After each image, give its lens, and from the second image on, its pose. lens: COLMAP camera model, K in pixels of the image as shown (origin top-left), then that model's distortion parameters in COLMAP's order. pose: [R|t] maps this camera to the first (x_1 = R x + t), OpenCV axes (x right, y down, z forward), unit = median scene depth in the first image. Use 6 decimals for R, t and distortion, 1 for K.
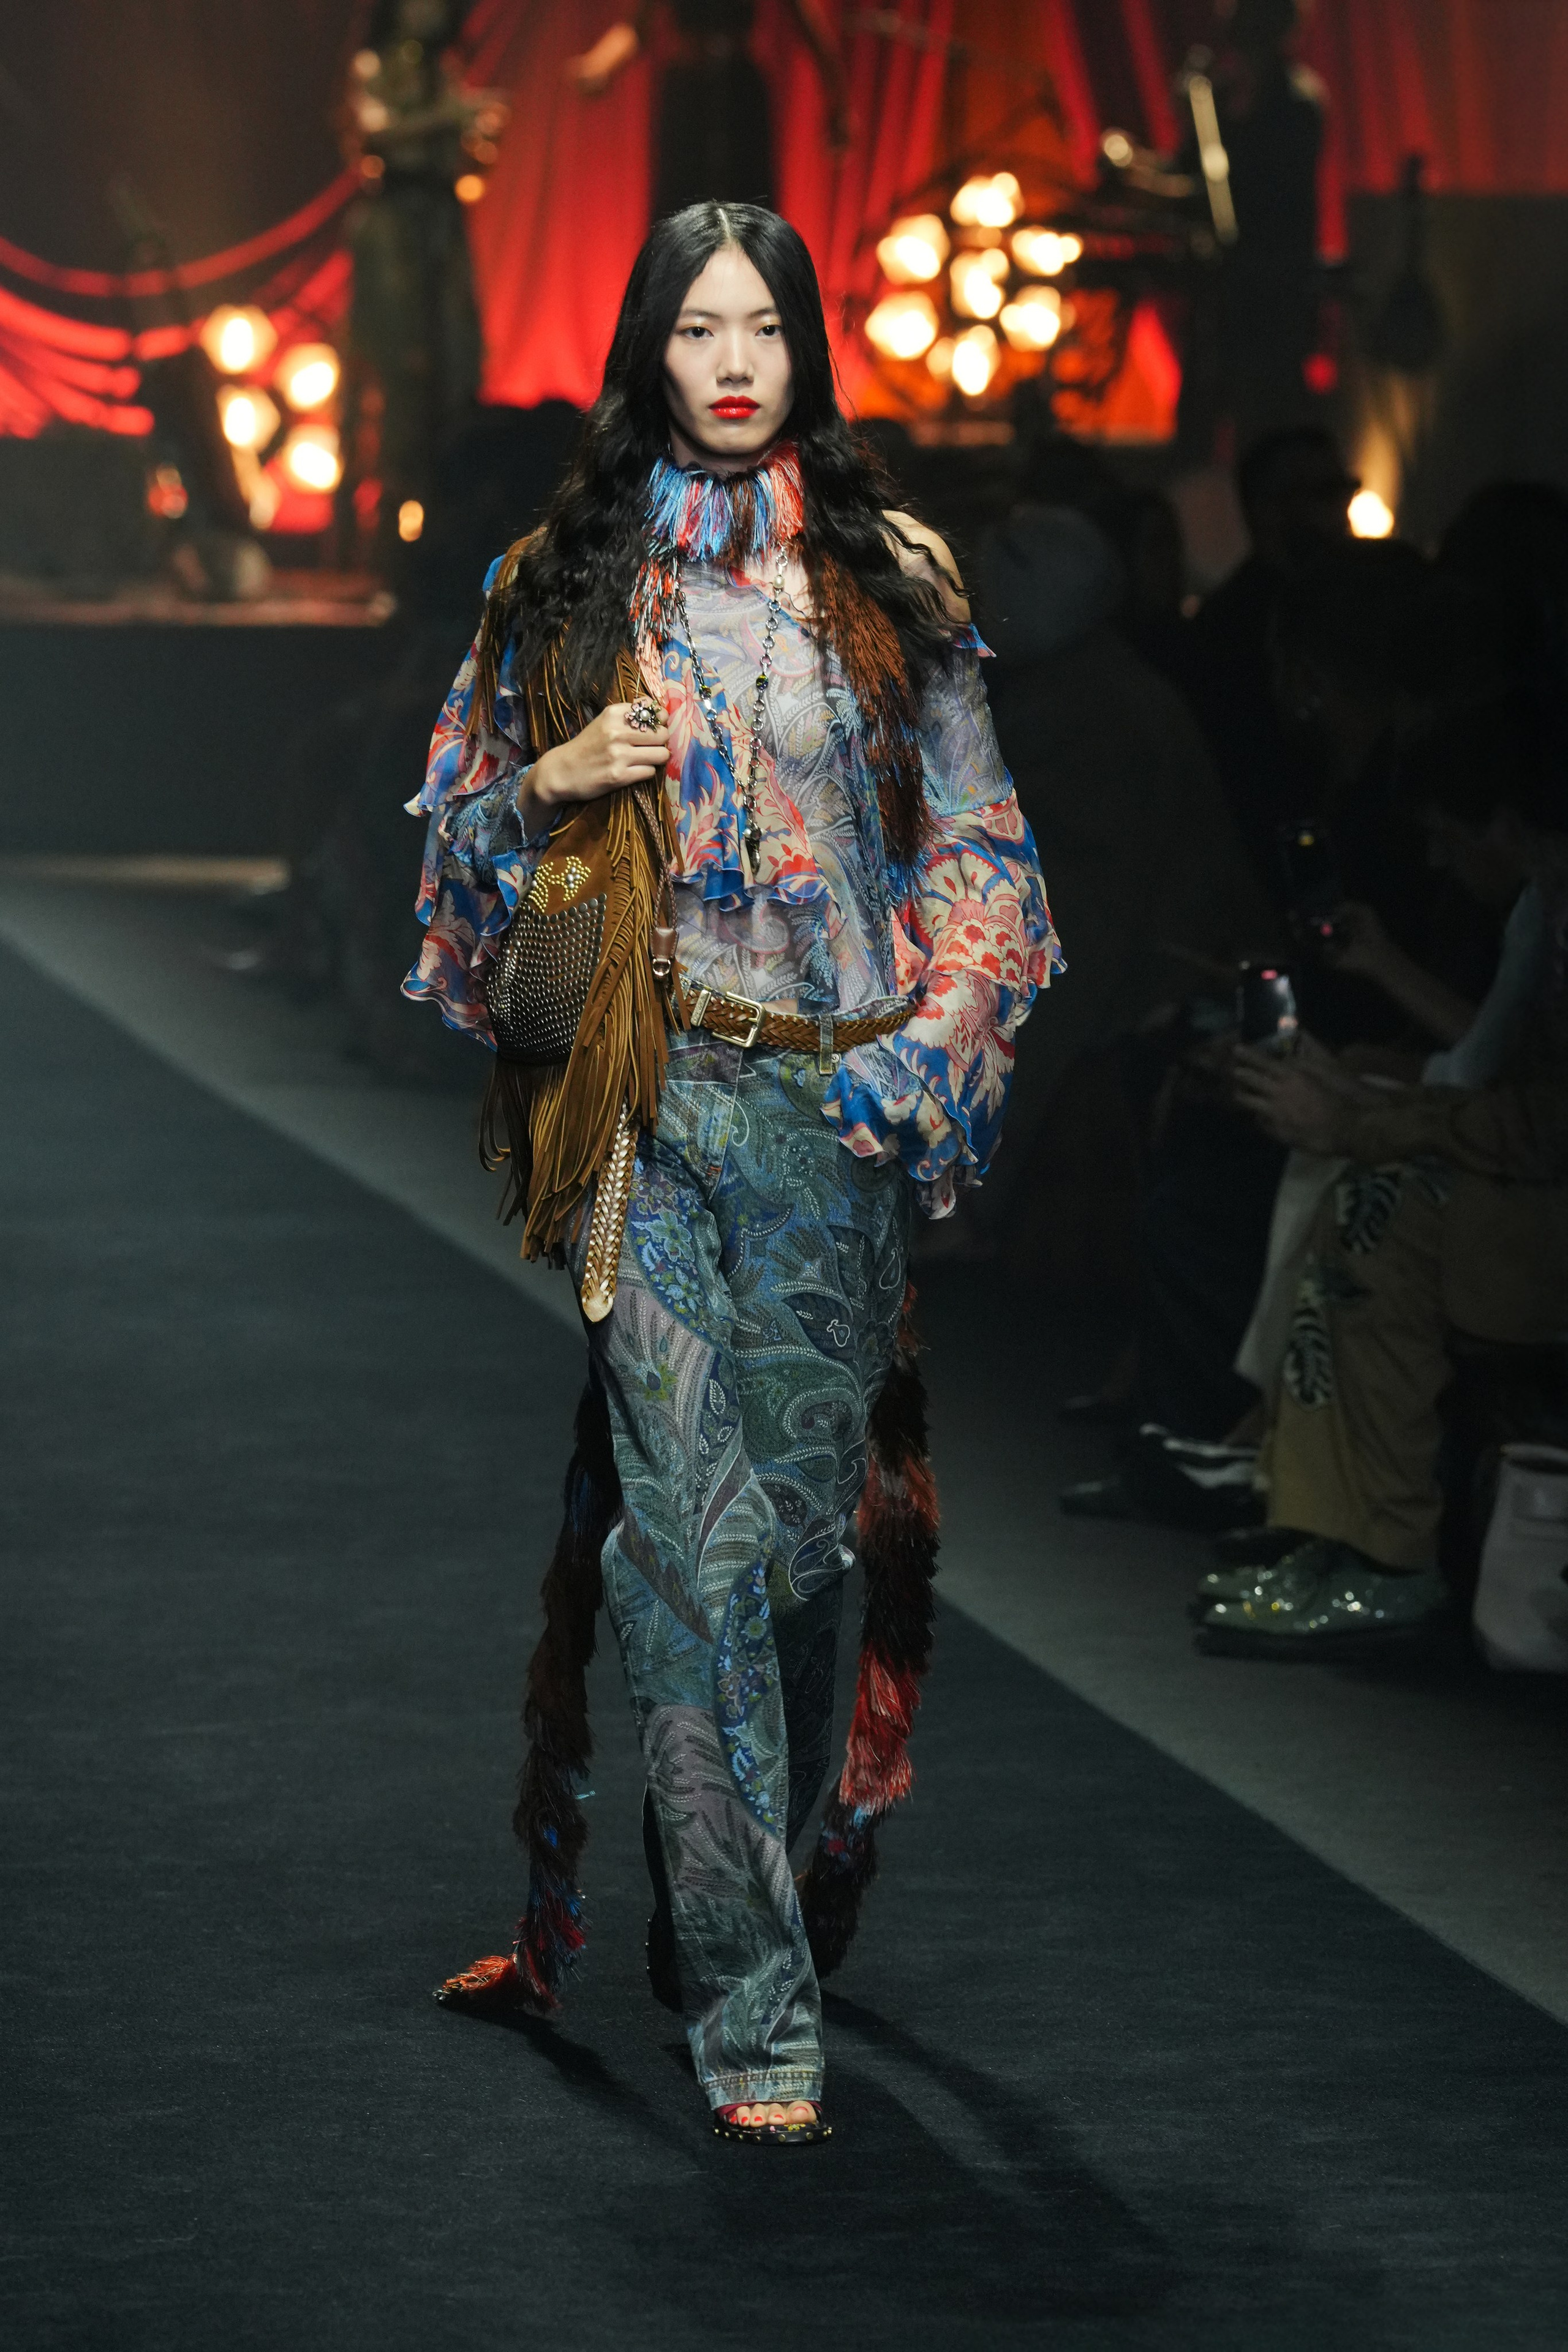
lens RADIAL K [[12597.7, 0, 765.4], [0, 12597.7, 1168.8], [0, 0, 1]] dist [0.472722, 0.000000]
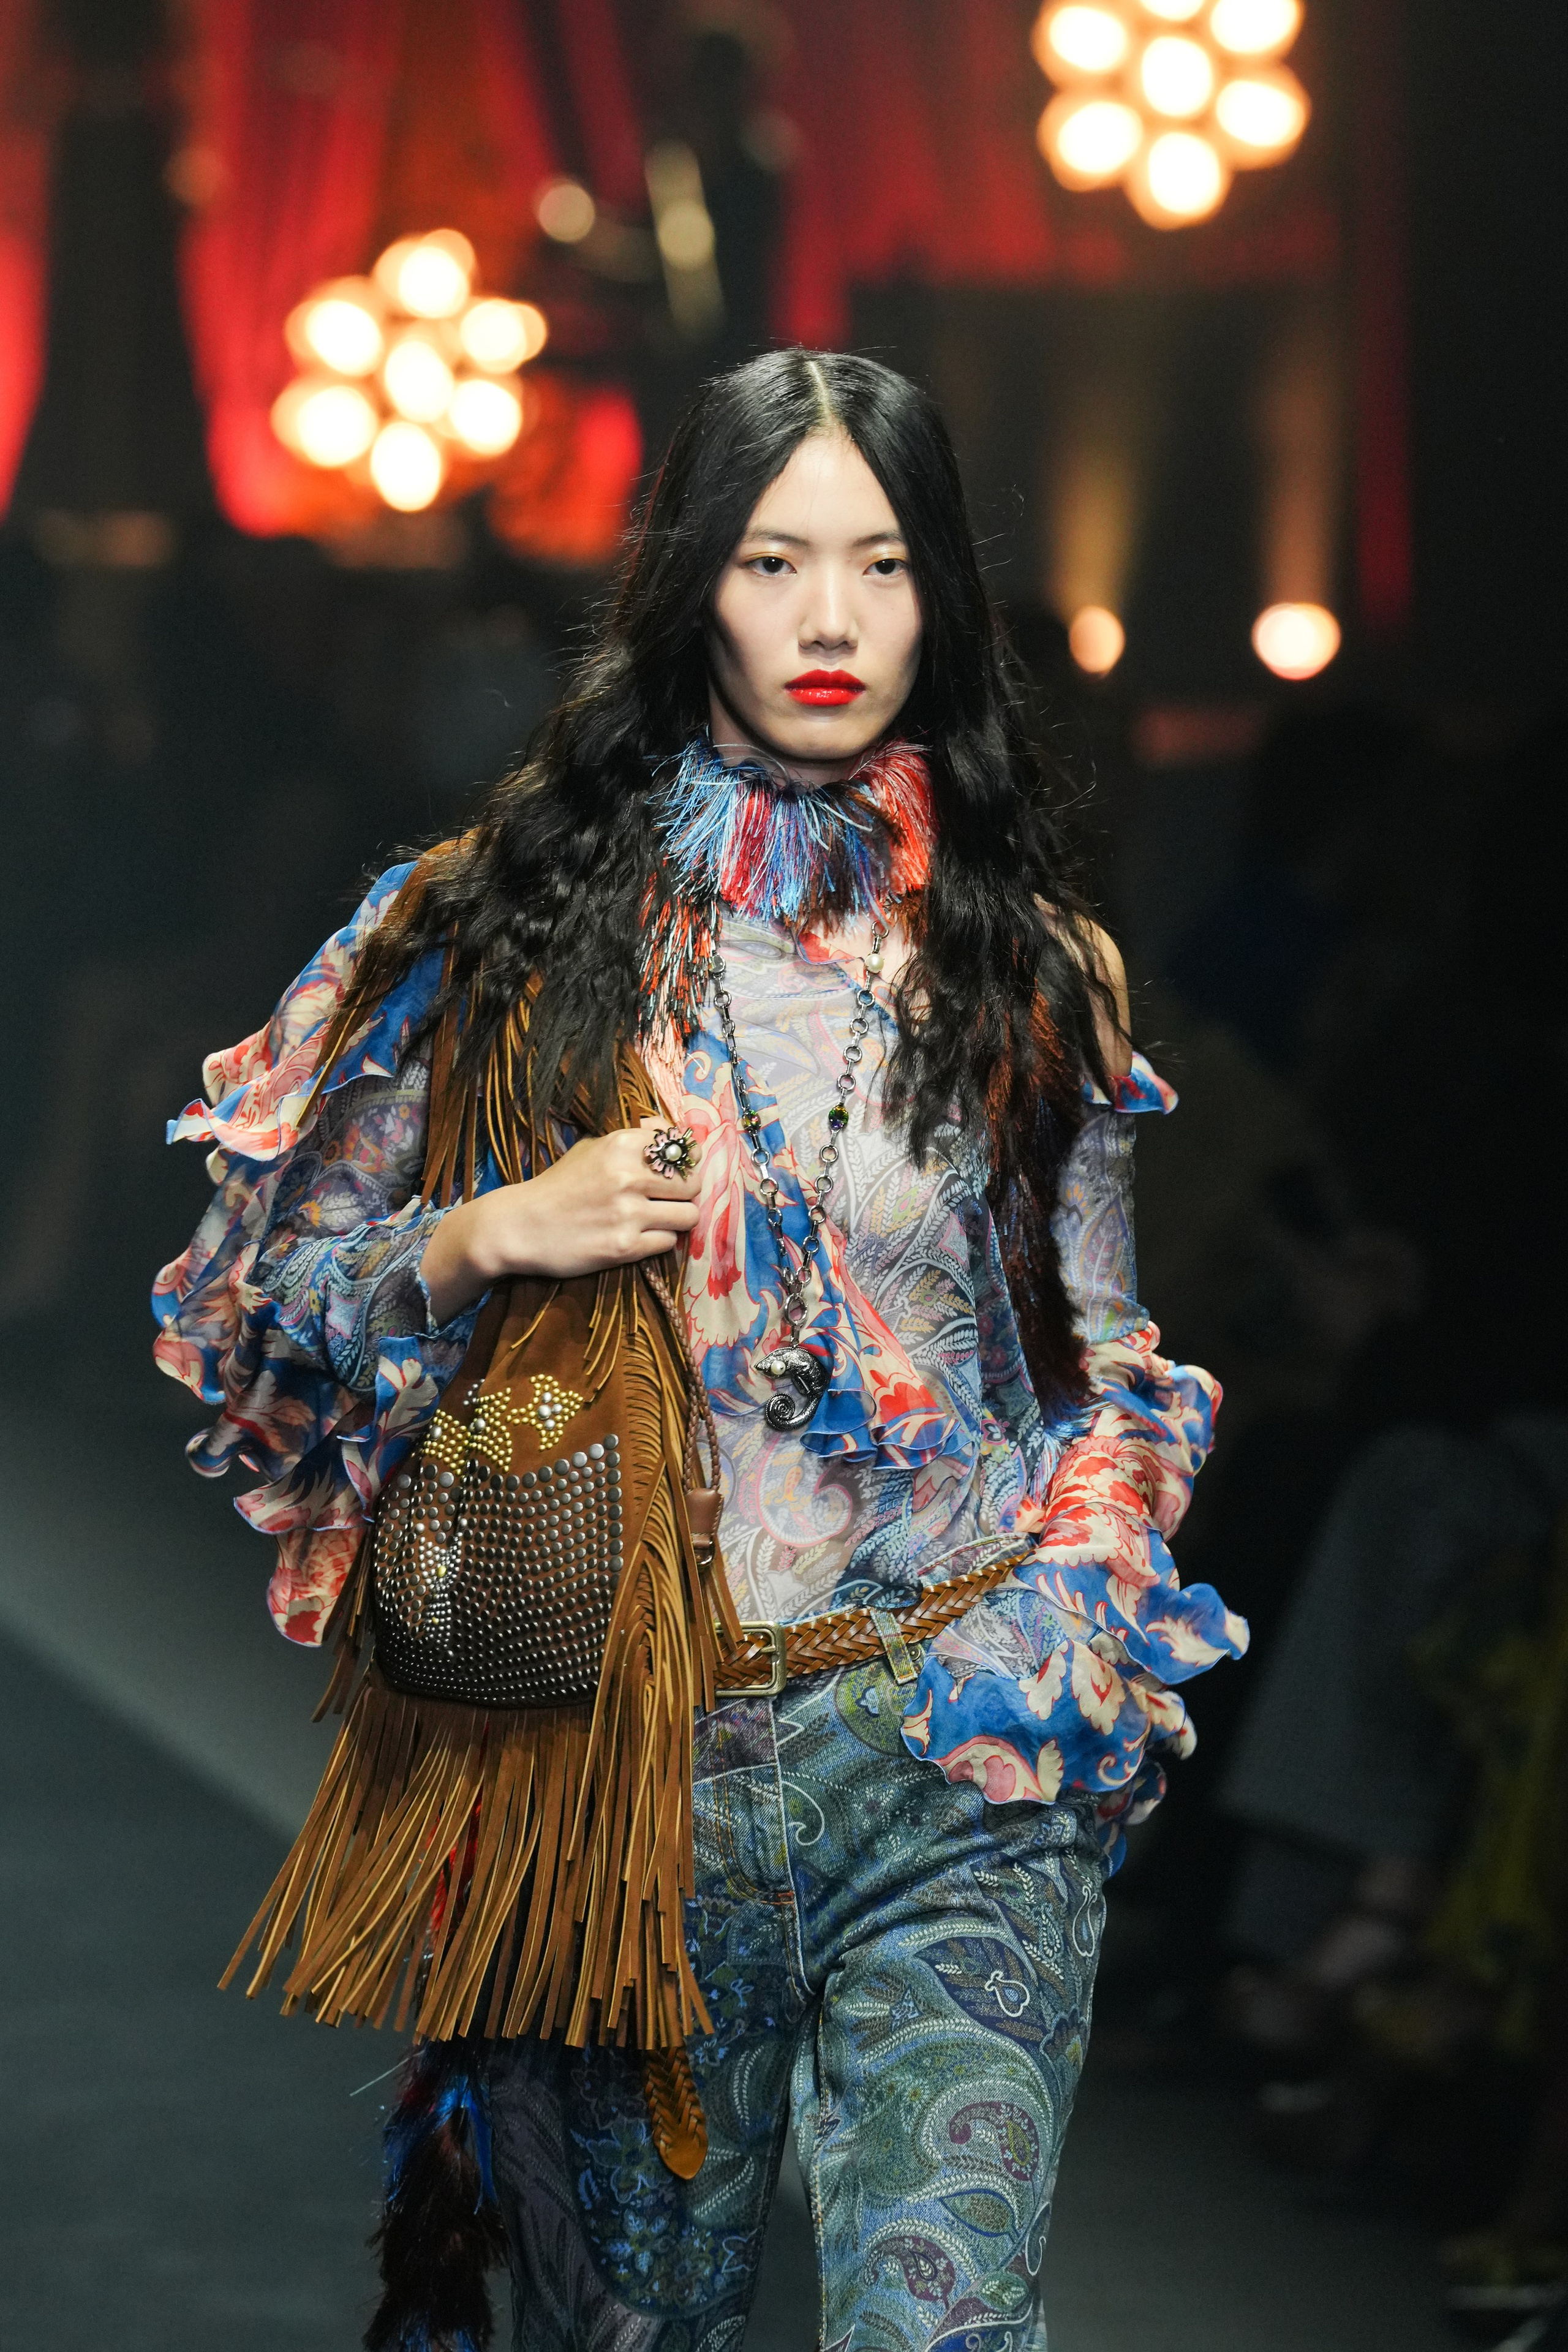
lens RADIAL K [[13116.3, 0, 777.3], [0, 13116.3, 1179.9], [0, 0, 1]] dist [1.443798, 0.000000]
pose [[0.998094, 0.016051, 0.059586, -0.043412], [-0.015601, 0.999846, -0.008012, -0.029082], [-0.059706, 0.007068, 0.998191, 0.326229]]
